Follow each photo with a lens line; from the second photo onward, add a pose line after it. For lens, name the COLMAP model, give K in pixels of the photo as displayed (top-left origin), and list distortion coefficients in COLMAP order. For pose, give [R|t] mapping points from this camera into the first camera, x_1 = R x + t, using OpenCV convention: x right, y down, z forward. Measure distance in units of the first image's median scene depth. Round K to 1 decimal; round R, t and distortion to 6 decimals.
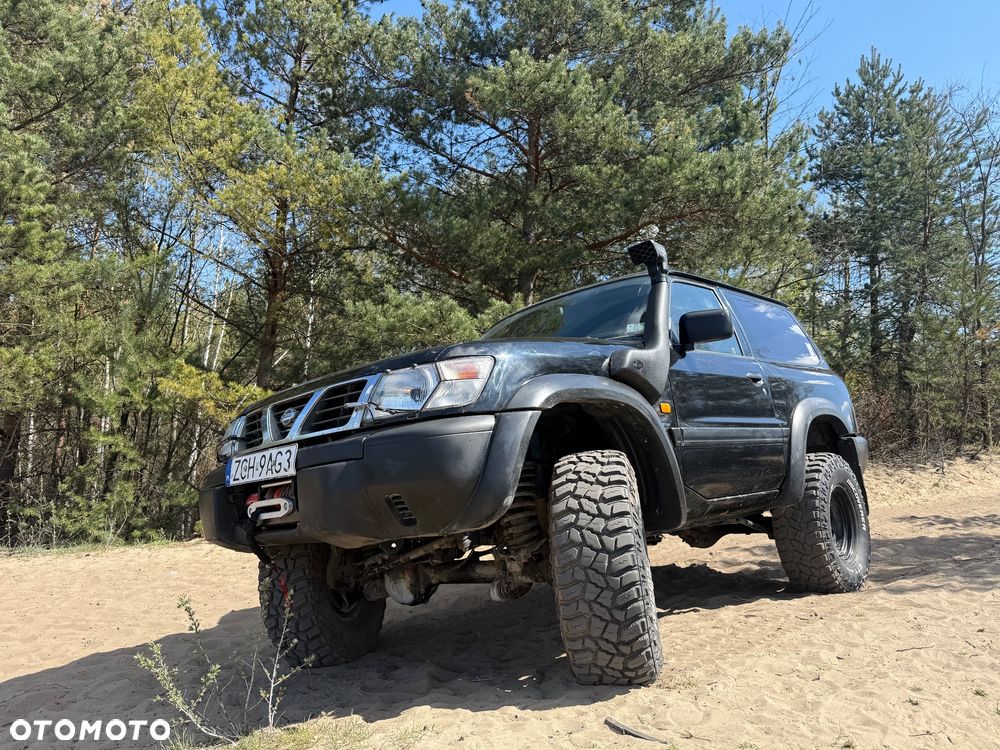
lens RADIAL K [[706.0, 0, 492.1], [0, 706.0, 374.2], [0, 0, 1]] dist [0.036435, -0.042633]
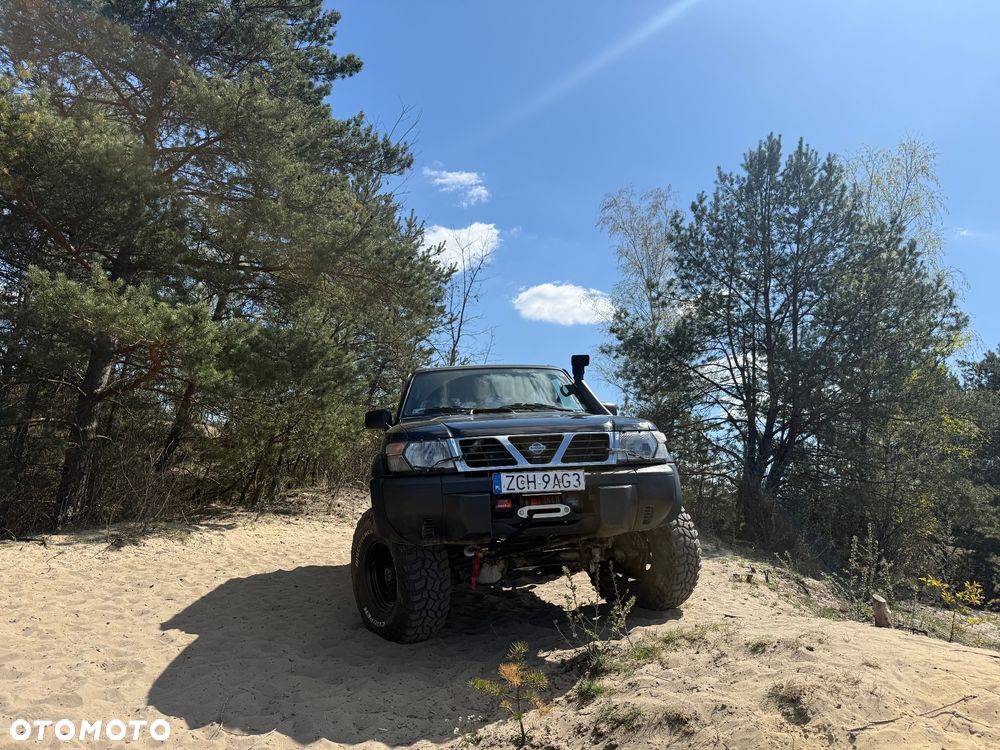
lens RADIAL K [[706.0, 0, 507.7], [0, 706.0, 364.7], [0, 0, 1]] dist [0.036435, -0.042633]
pose [[0.613480, 0.187307, 0.767176, -1.151711], [-0.154263, 0.981173, -0.116196, 0.054655], [-0.774497, -0.047063, 0.630825, 0.106745]]
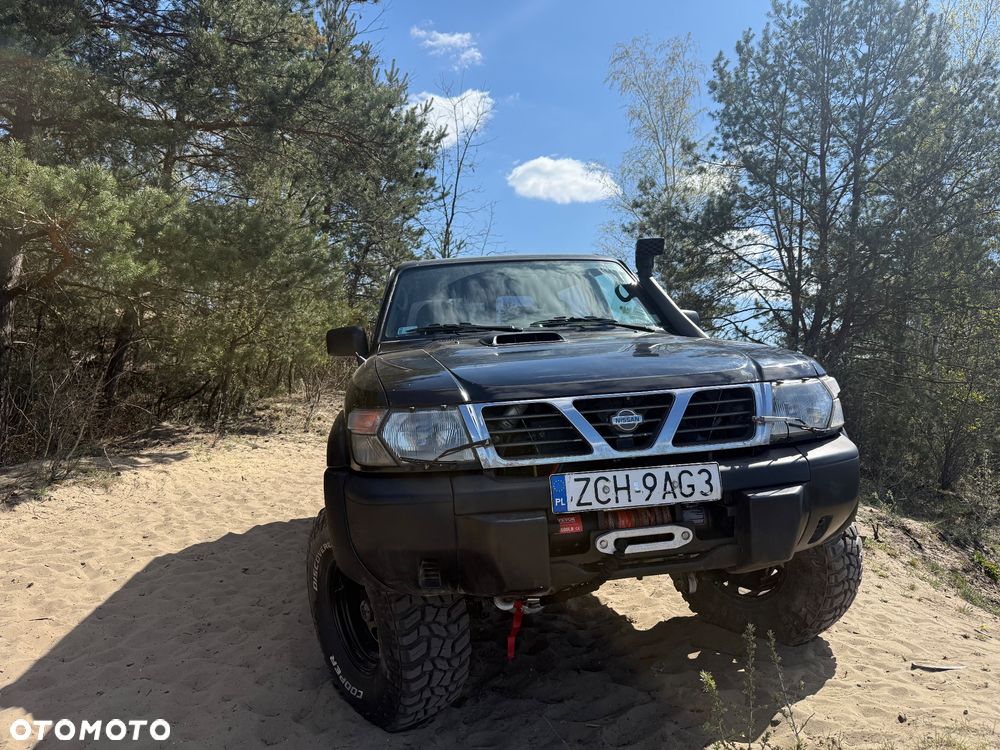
lens RADIAL K [[706.0, 0, 510.8], [0, 706.0, 378.1], [0, 0, 1]] dist [0.036435, -0.042633]
pose [[0.603053, 0.033673, 0.796990, -0.776707], [-0.143433, 0.987402, 0.066813, -0.015042], [-0.784700, -0.154607, 0.600285, 0.497284]]
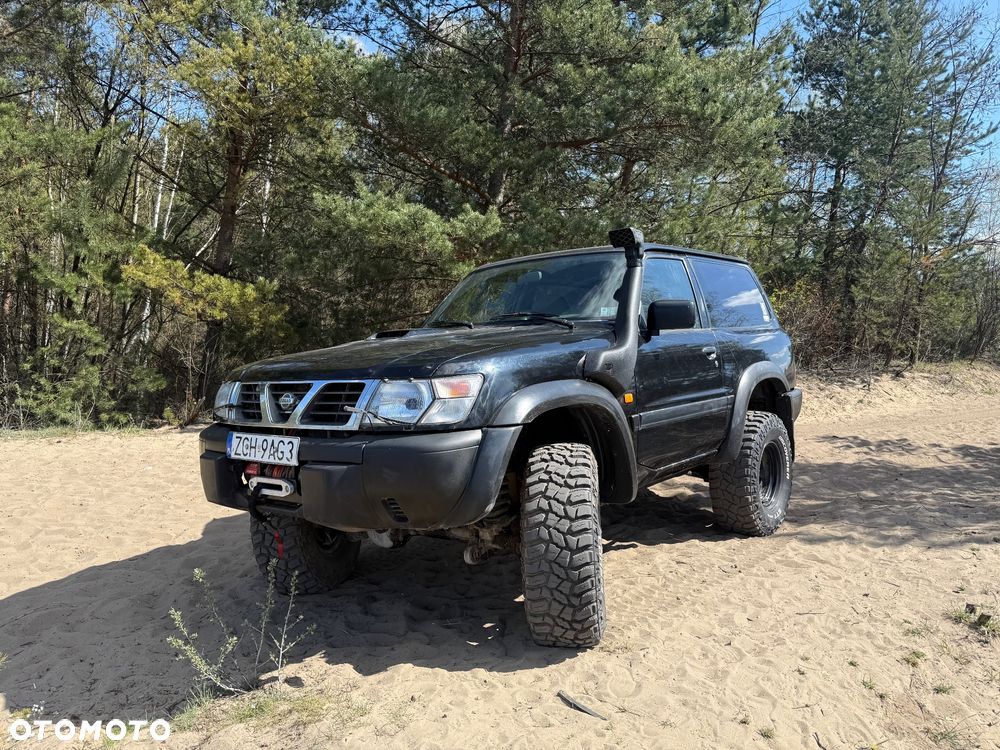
lens RADIAL K [[706.0, 0, 502.0], [0, 706.0, 367.3], [0, 0, 1]] dist [0.036435, -0.042633]
pose [[0.995293, 0.054165, 0.080355, -0.039267], [-0.068387, 0.980092, 0.186394, -0.166974], [-0.068660, -0.191012, 0.979184, -0.057084]]
